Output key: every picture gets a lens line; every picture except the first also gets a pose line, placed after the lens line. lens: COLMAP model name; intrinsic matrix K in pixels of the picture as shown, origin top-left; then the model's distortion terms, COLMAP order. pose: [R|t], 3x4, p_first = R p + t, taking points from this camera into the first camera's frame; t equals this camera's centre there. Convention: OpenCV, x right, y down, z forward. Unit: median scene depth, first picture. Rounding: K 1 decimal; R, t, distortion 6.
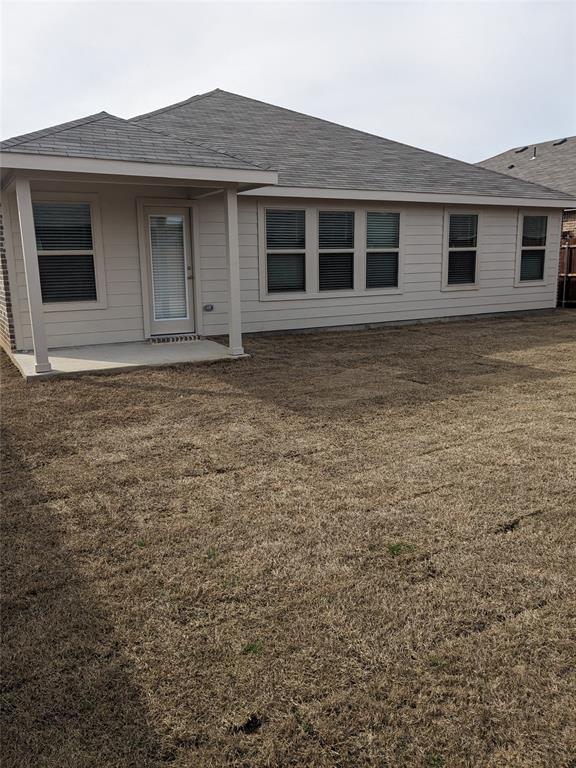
lens RADIAL K [[606.8, 0, 285.5], [0, 606.8, 371.9], [0, 0, 1]] dist [0.013278, -0.008744]
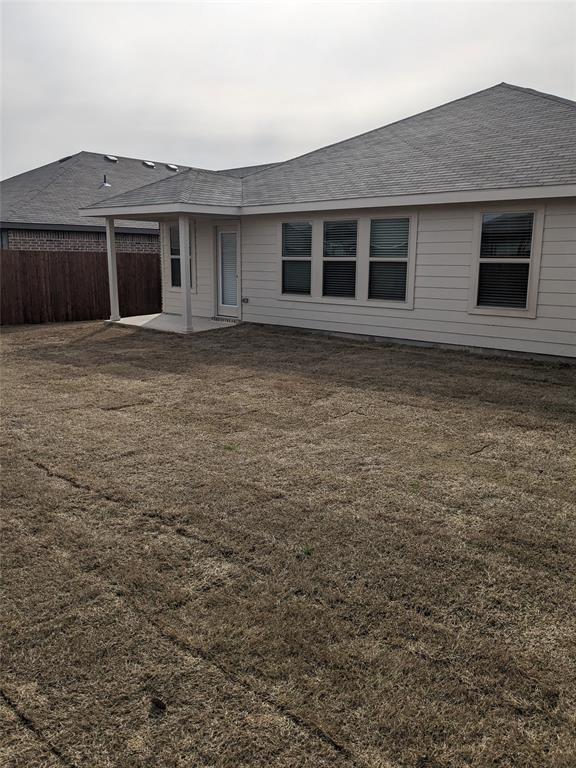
lens RADIAL K [[606.8, 0, 285.5], [0, 606.8, 371.9], [0, 0, 1]] dist [0.013278, -0.008744]
pose [[0.308833, 0.186885, -0.932575, 1.017406], [-0.199601, 0.971406, 0.128566, -0.123221], [0.929936, 0.146438, 0.337305, 0.574531]]
